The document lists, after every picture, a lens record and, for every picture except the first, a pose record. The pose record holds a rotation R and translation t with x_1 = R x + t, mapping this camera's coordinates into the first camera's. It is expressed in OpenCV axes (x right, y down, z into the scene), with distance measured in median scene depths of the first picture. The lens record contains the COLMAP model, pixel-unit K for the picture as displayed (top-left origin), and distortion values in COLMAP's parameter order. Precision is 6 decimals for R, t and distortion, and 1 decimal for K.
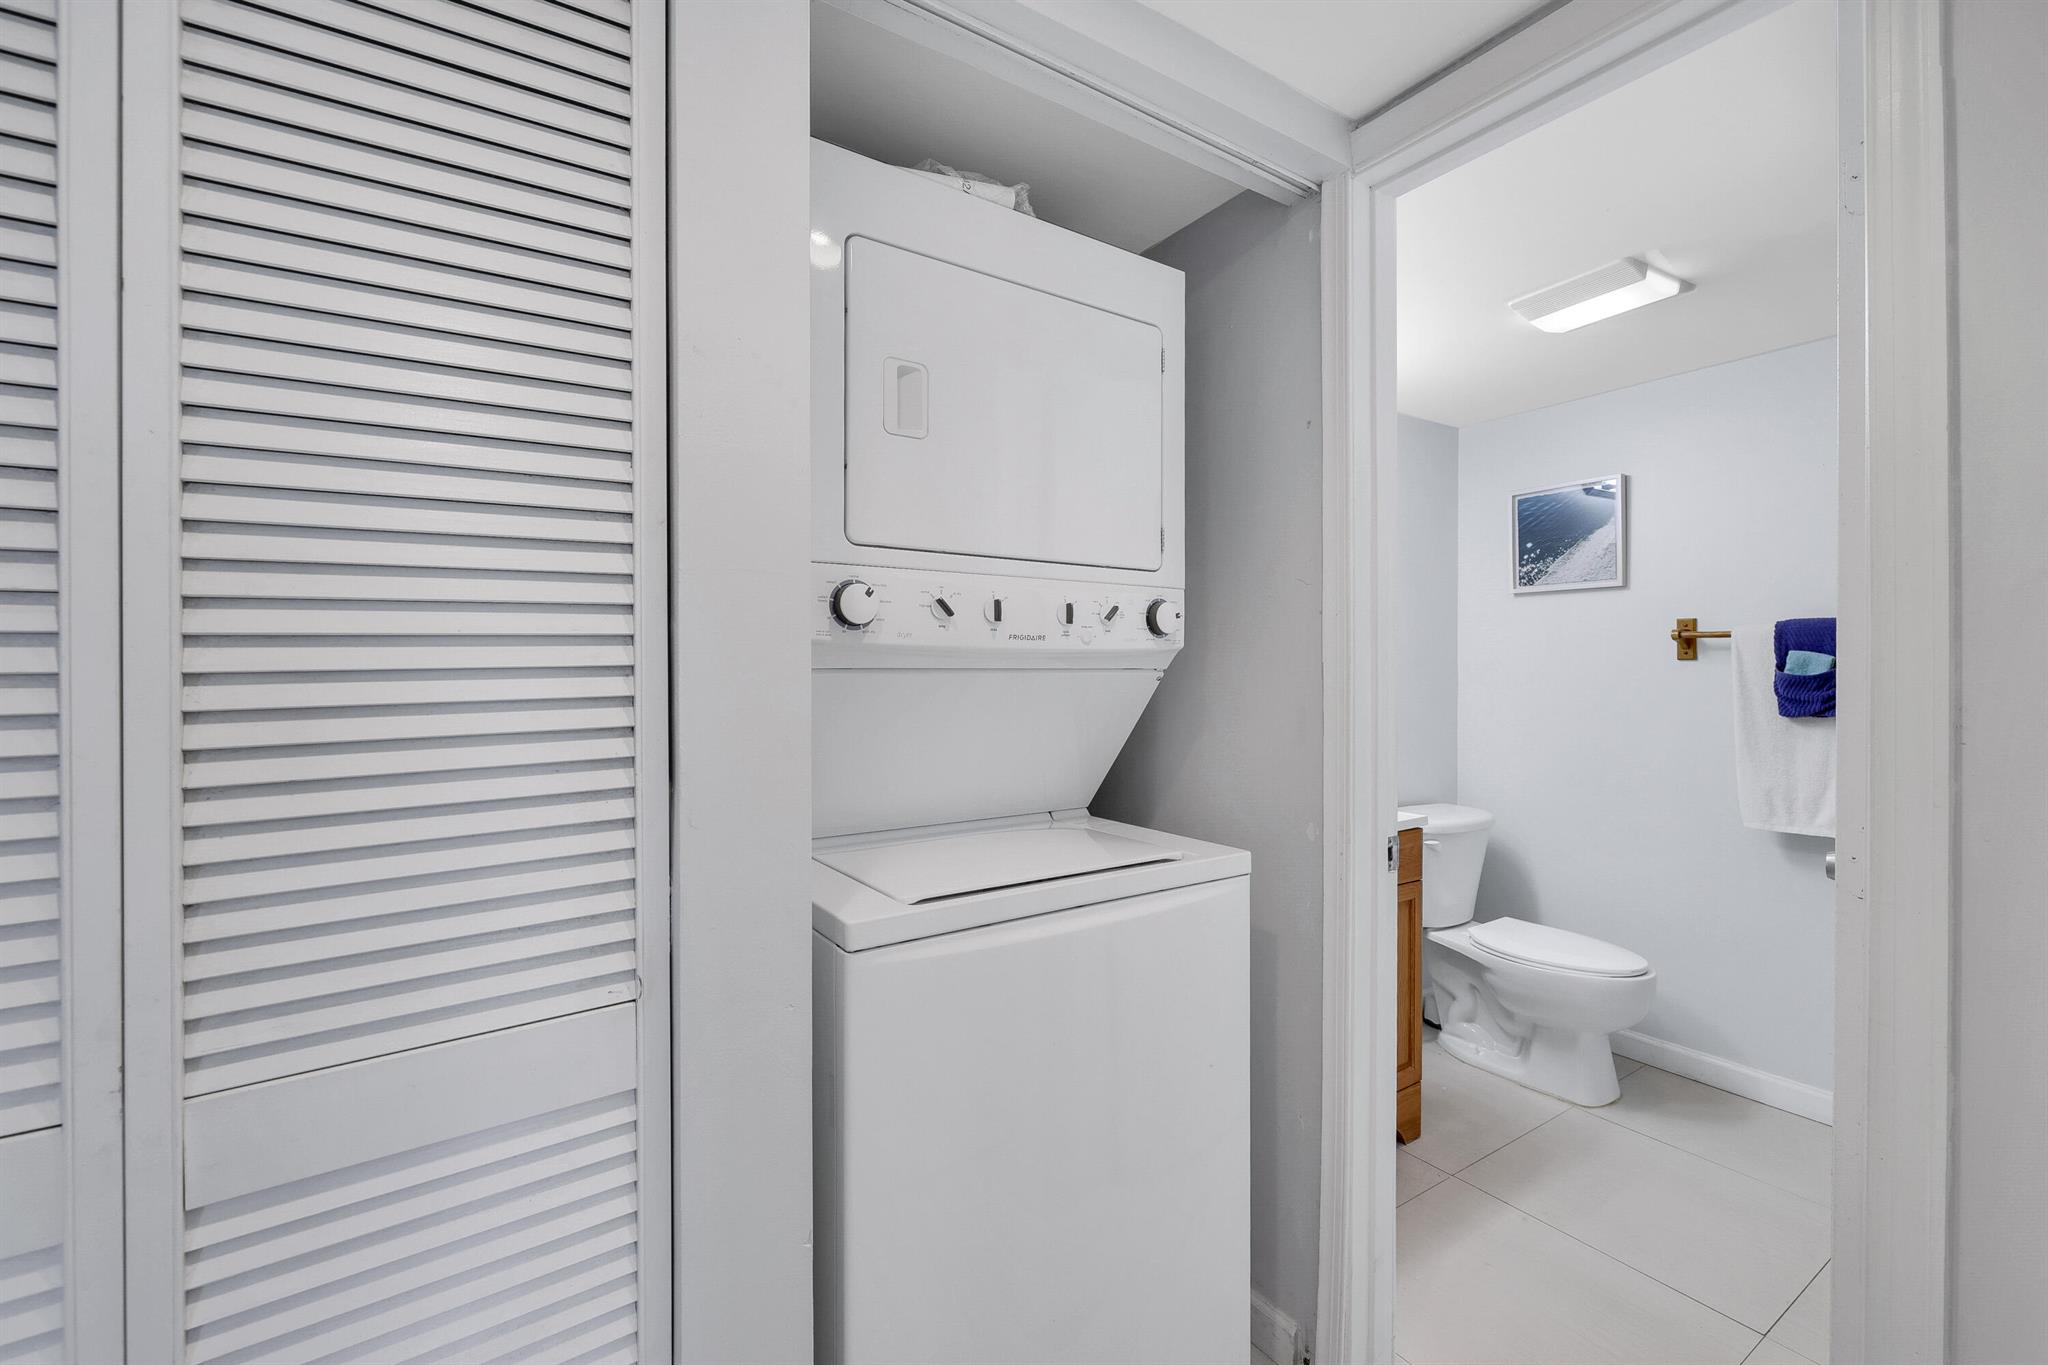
lens RADIAL K [[870.0, 0, 1026.6], [0, 870.0, 668.3], [0, 0, 1]] dist [-0.000217, -0.000391]
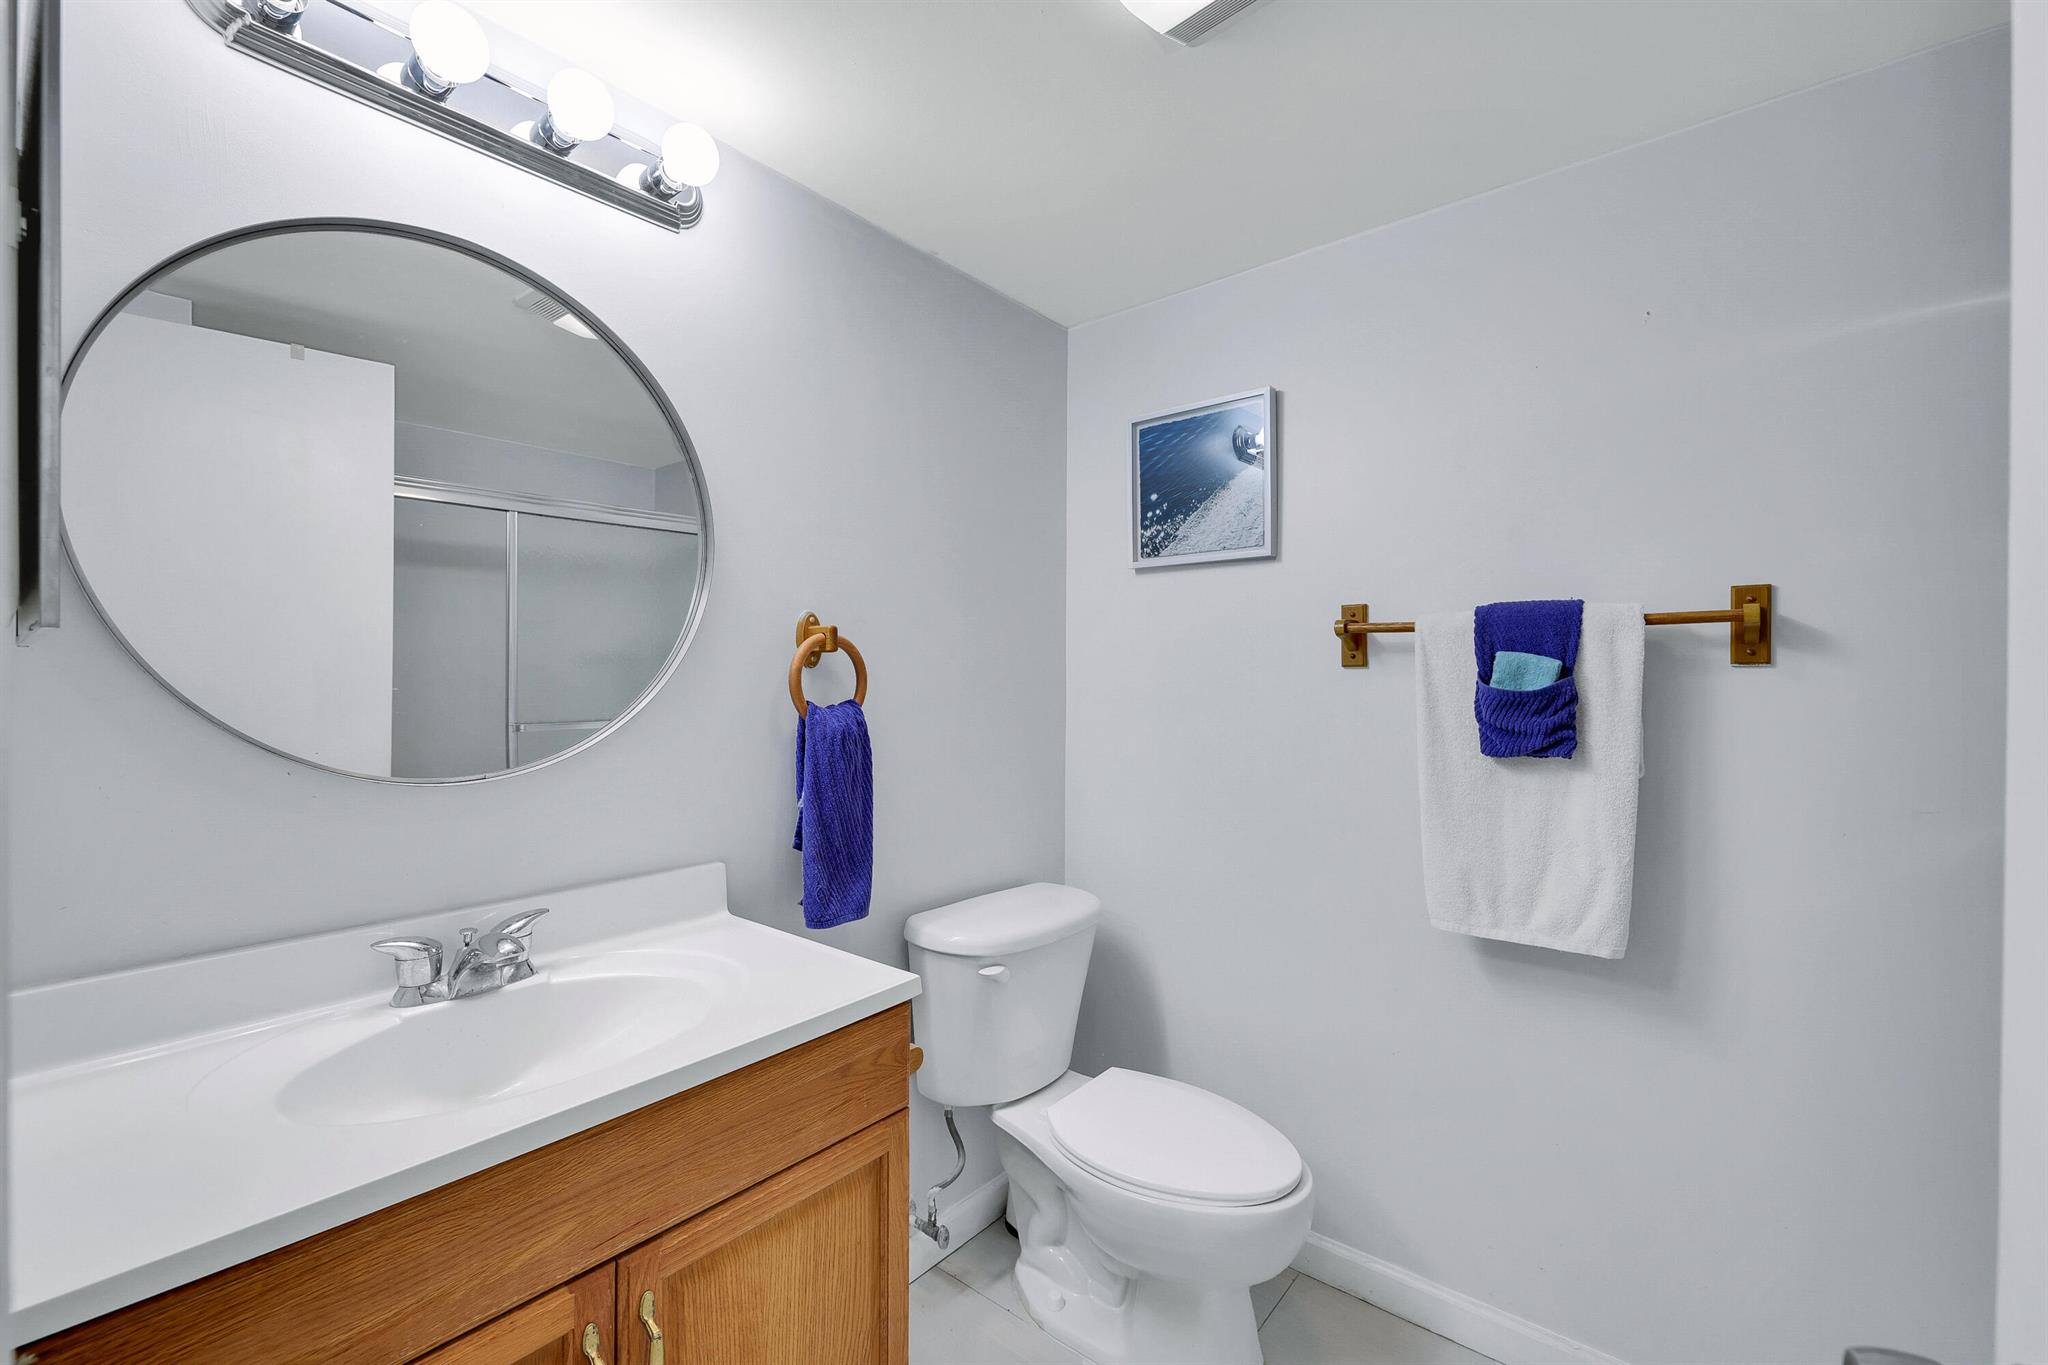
lens RADIAL K [[870.0, 0, 1022.1], [0, 870.0, 684.5], [0, 0, 1]] dist [-0.000217, -0.000391]
pose [[0.953069, 0.002308, 0.302745, 0.322851], [-0.003367, 0.999990, 0.002975, 0.002601], [-0.302736, -0.003855, 0.953067, 0.452445]]
